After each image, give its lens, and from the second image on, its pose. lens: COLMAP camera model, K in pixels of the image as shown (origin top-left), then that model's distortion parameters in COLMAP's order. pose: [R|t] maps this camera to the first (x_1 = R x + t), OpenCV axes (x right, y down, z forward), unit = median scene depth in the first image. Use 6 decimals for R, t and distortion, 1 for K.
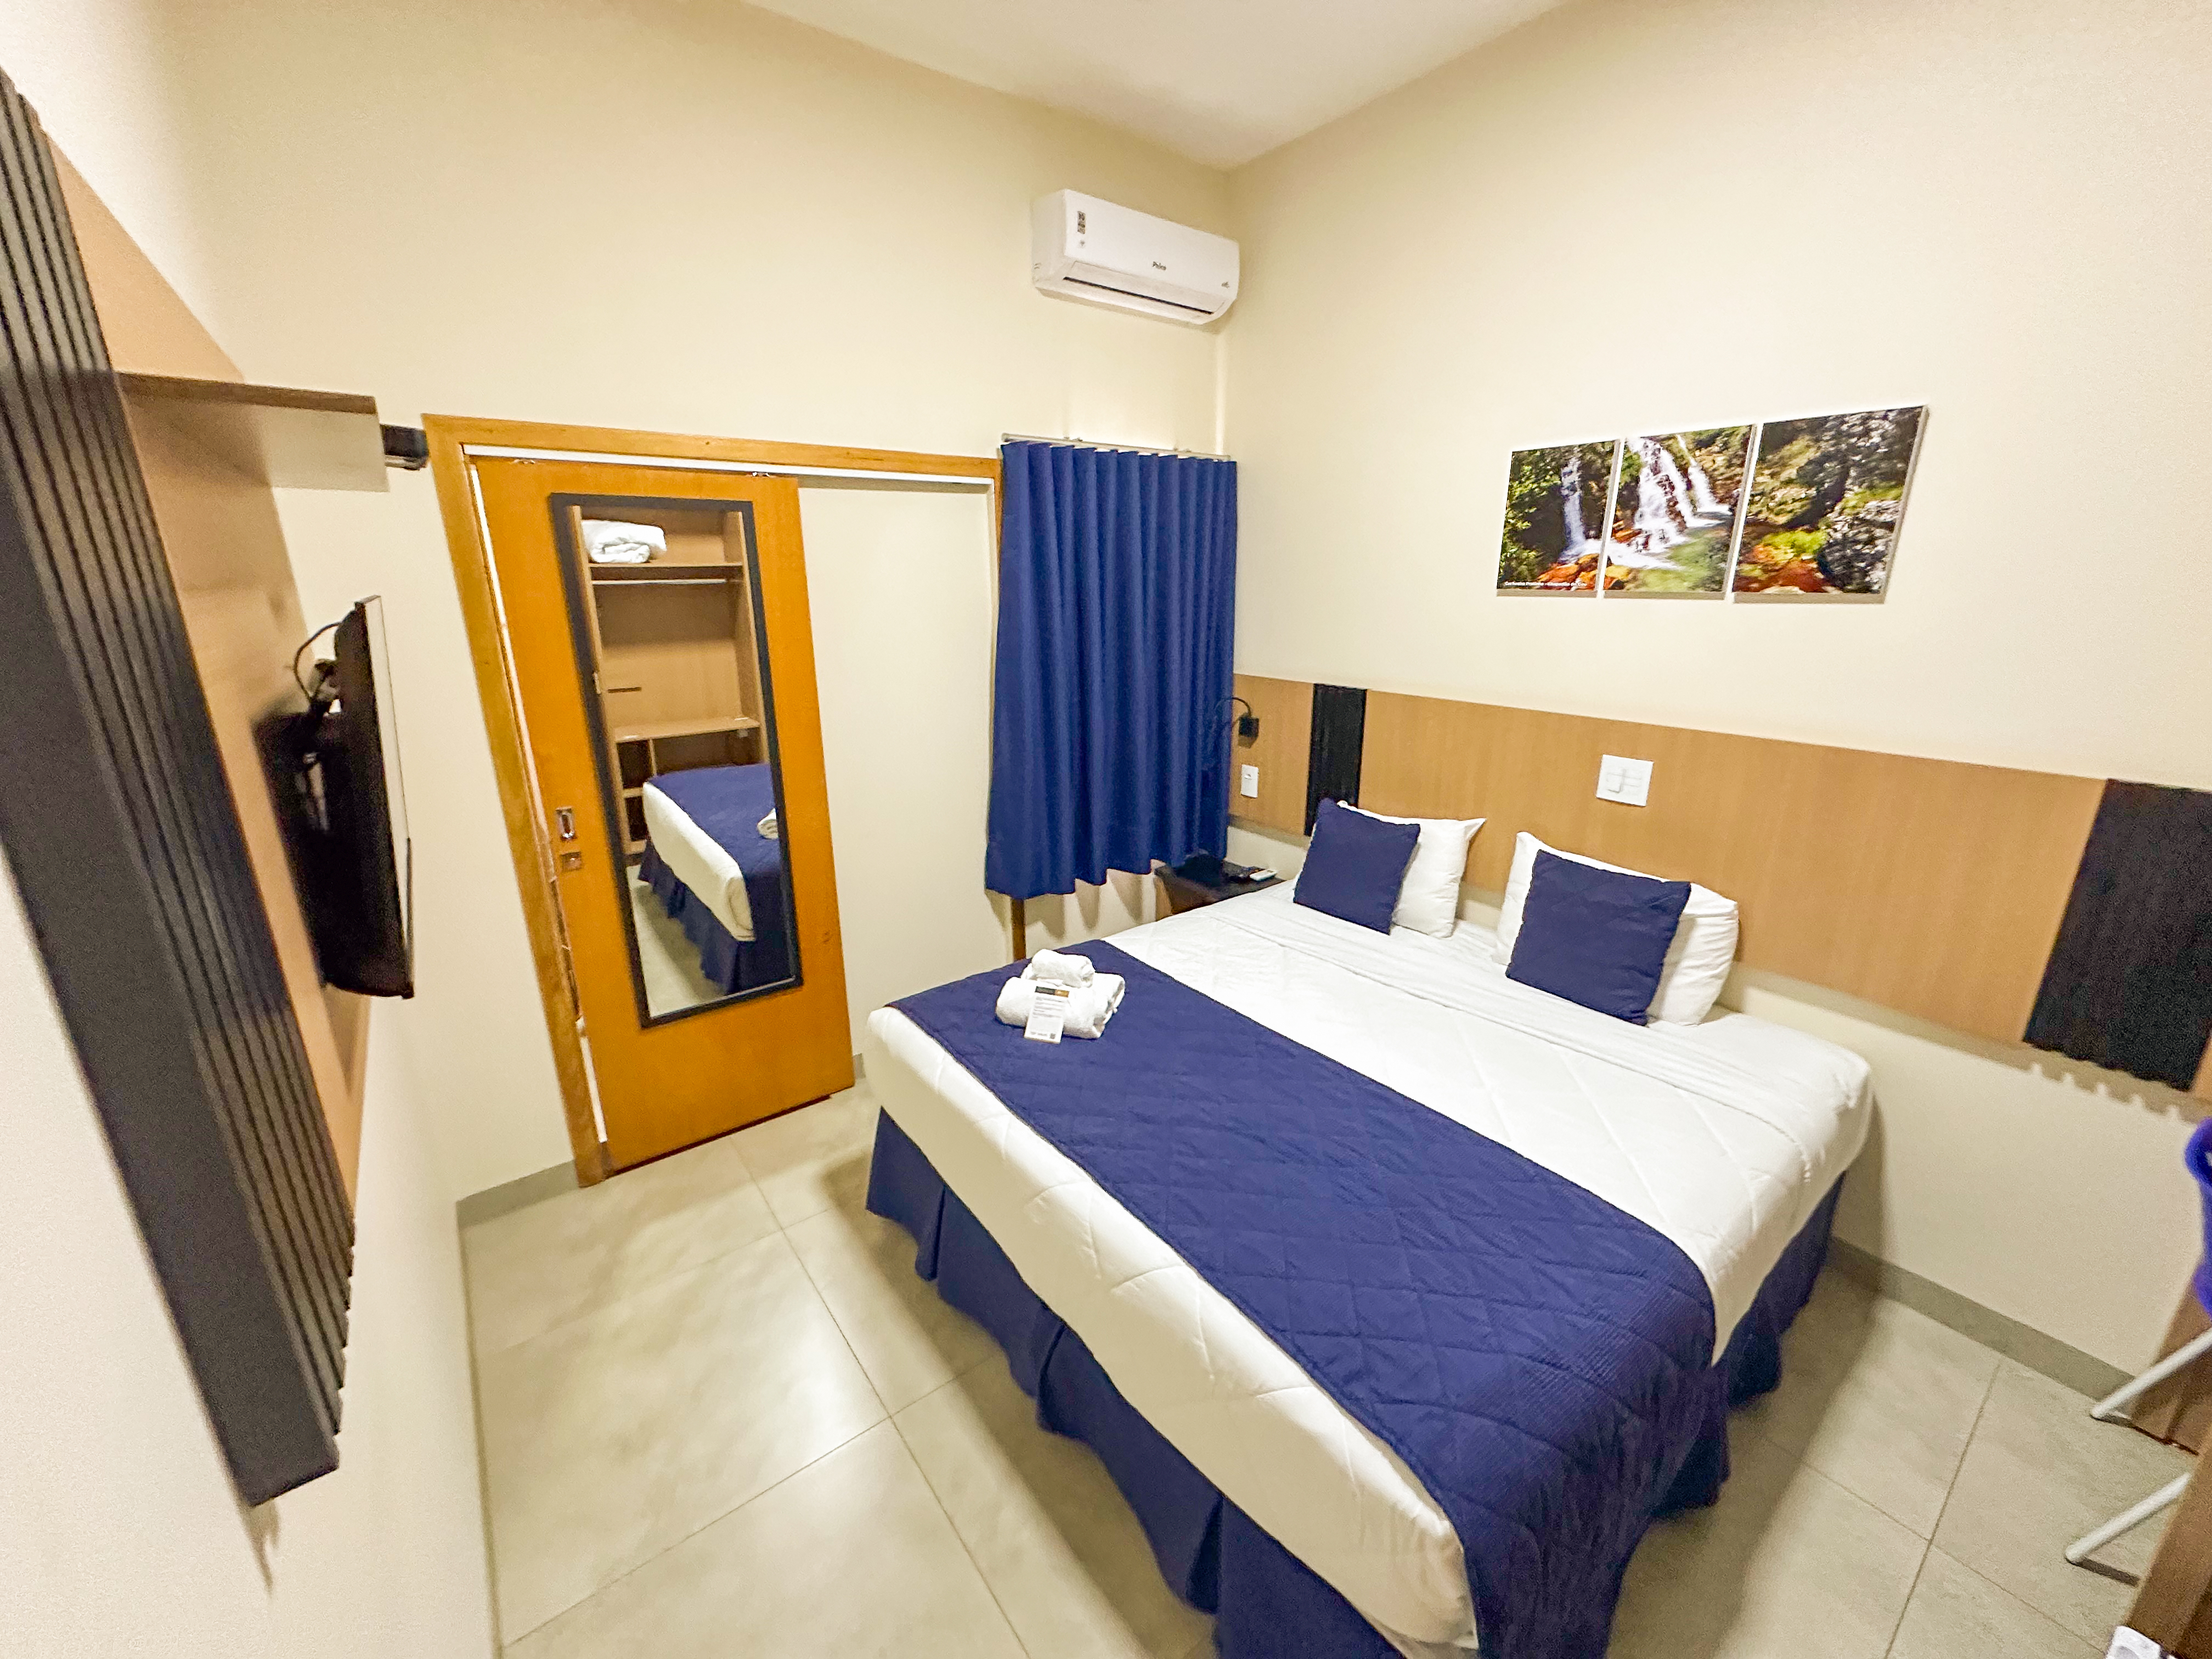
lens RADIAL K [[883.5, 0, 1116.1], [0, 883.5, 845.0], [0, 0, 1]] dist [-0.001827, 0.000409]
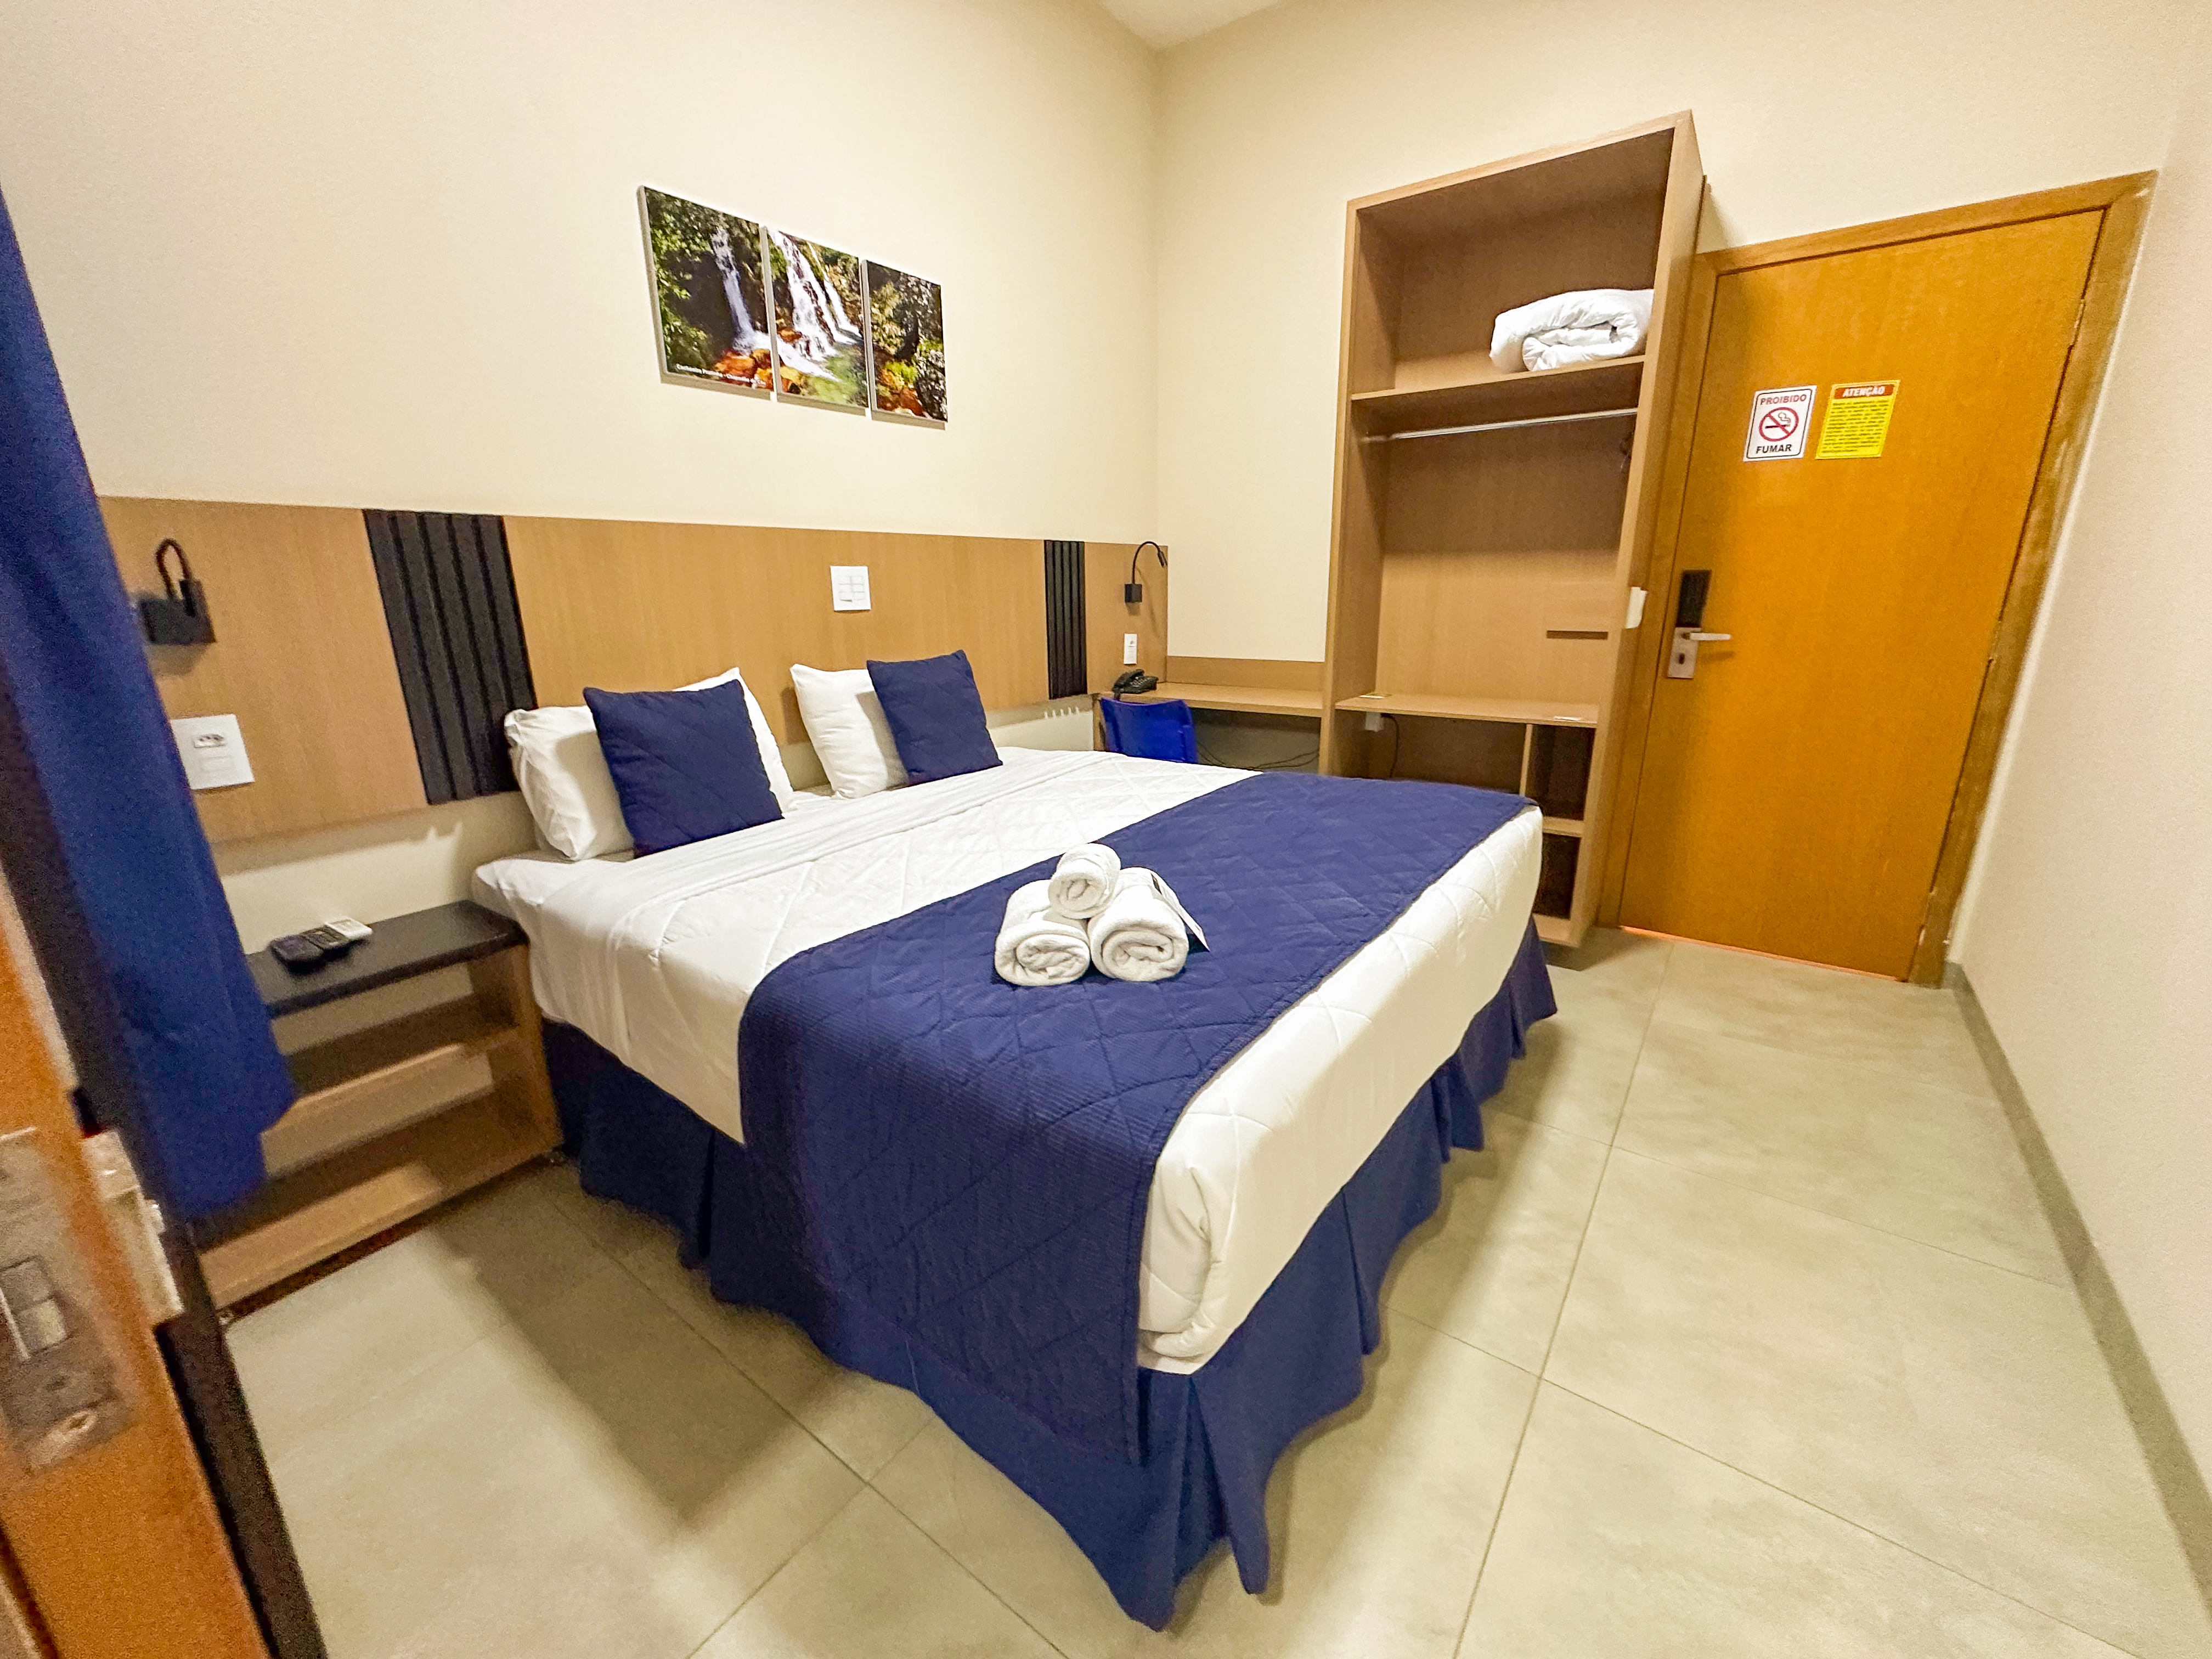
lens RADIAL K [[883.5, 0, 1127.1], [0, 883.5, 808.7], [0, 0, 1]] dist [-0.001827, 0.000409]
pose [[-0.282603, -0.254222, 0.924936, -0.588295], [0.281632, 0.899756, 0.333351, -0.101336], [-0.916962, 0.354697, -0.182677, 1.049905]]
